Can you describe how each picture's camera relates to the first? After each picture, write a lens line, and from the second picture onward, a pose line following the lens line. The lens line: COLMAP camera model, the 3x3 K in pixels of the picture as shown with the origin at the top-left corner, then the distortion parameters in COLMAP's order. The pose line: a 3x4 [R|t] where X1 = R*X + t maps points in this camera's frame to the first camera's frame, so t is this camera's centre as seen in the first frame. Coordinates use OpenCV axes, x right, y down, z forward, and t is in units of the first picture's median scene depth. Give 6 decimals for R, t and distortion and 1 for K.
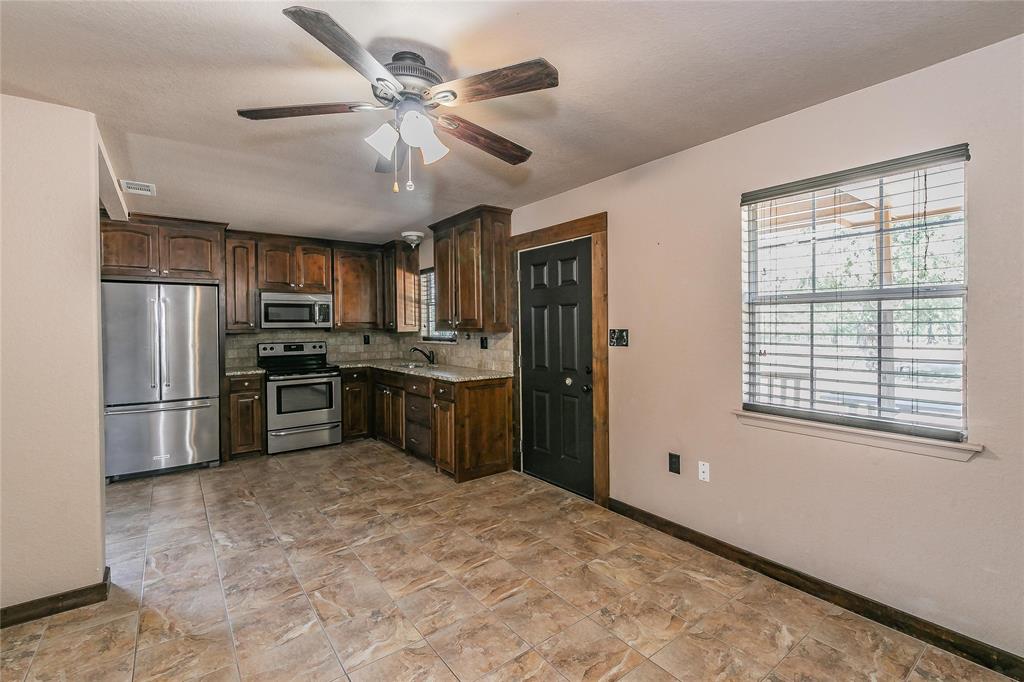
lens RADIAL K [[450.0, 0, 511.4], [0, 450.0, 329.6], [0, 0, 1]] dist [-0.000724, -0.000402]
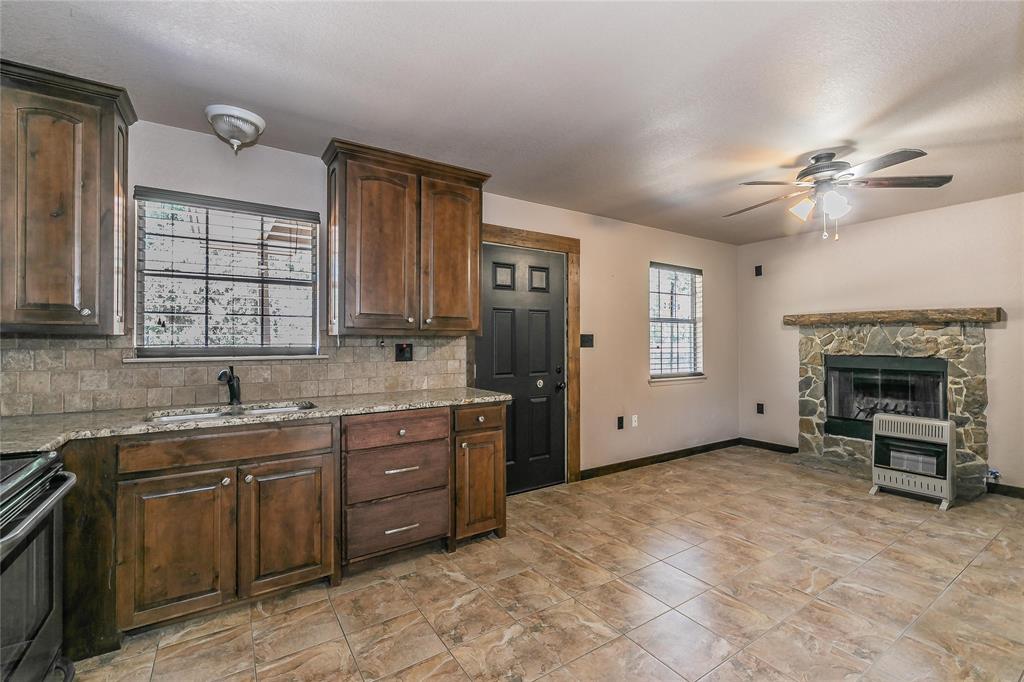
lens RADIAL K [[445.9, 0, 514.4], [0, 445.9, 341.0], [0, 0, 1]] dist [-0.001639, -0.000045]
pose [[0.062962, 0.010021, 0.997966, -1.112383], [0.009936, 0.999894, -0.010668, 0.031836], [-0.997966, 0.010588, 0.062855, 1.205780]]
